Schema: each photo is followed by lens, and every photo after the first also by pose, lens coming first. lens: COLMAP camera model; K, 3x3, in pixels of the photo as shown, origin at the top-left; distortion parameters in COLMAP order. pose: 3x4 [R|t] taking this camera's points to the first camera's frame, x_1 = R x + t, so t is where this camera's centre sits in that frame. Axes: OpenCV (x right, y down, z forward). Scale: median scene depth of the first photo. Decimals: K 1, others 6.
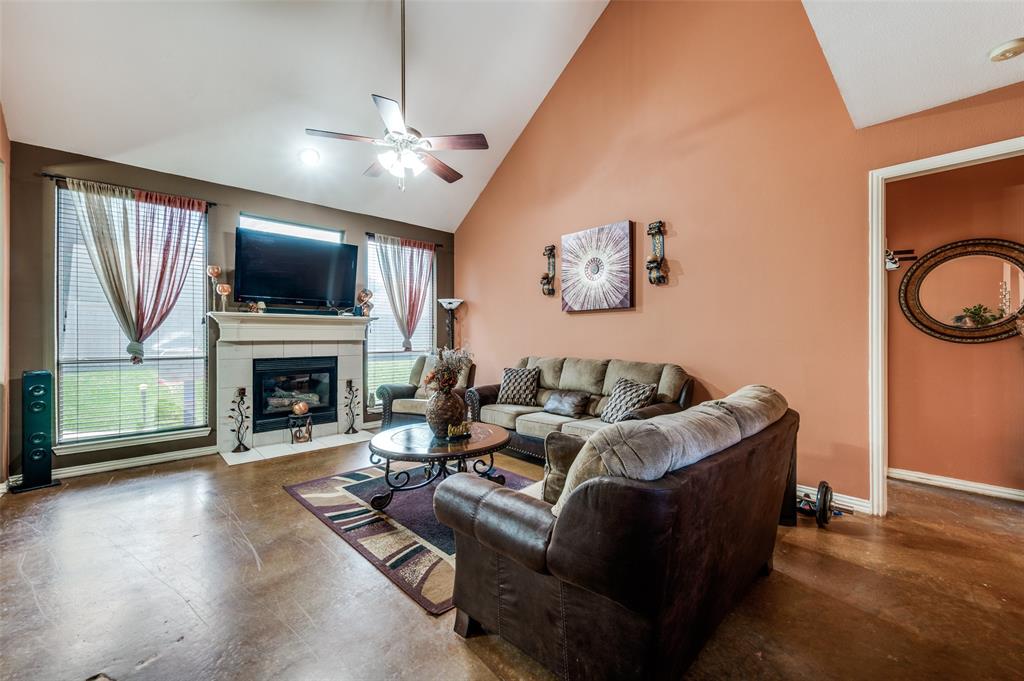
lens RADIAL K [[403.0, 0, 515.7], [0, 403.0, 339.0], [0, 0, 1]] dist [-0.002244, 0.000109]
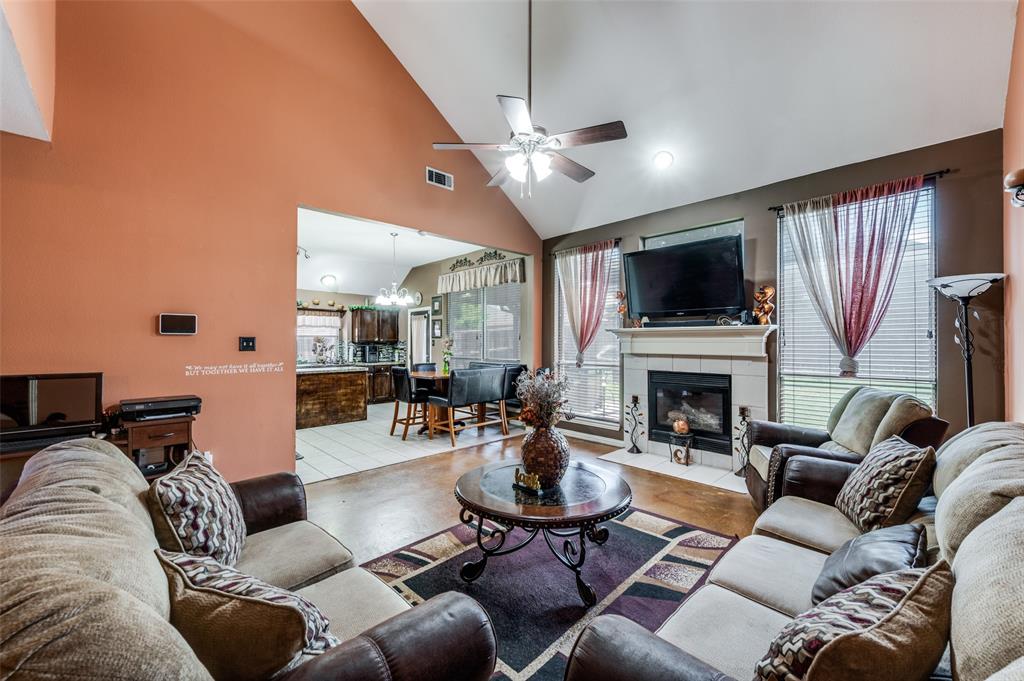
lens RADIAL K [[403.0, 0, 516.1], [0, 403.0, 338.5], [0, 0, 1]] dist [-0.002244, 0.000109]
pose [[0.017150, -0.005491, -0.999838, 0.431691], [-0.003517, 0.999978, -0.005552, -0.029351], [0.999847, 0.003611, 0.017131, 0.651291]]
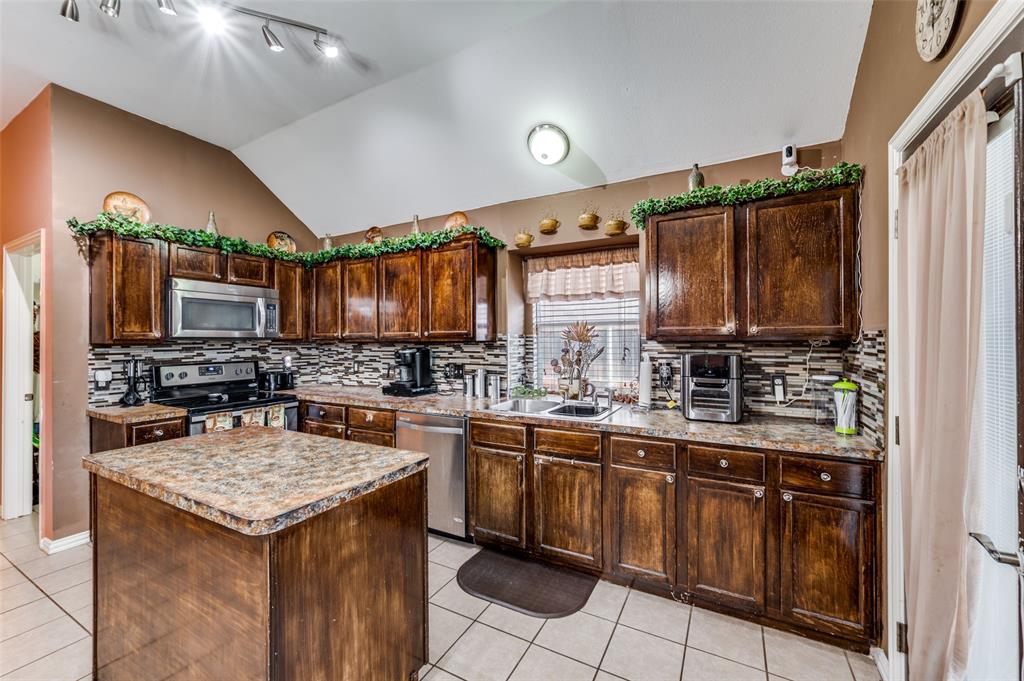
lens RADIAL K [[403.0, 0, 514.1], [0, 403.0, 338.7], [0, 0, 1]] dist [-0.002244, 0.000109]
pose [[-0.950535, 0.007756, -0.310521, -1.221140], [0.007007, 0.999969, 0.003529, -0.023399], [0.310539, 0.001179, -0.950560, 0.362349]]
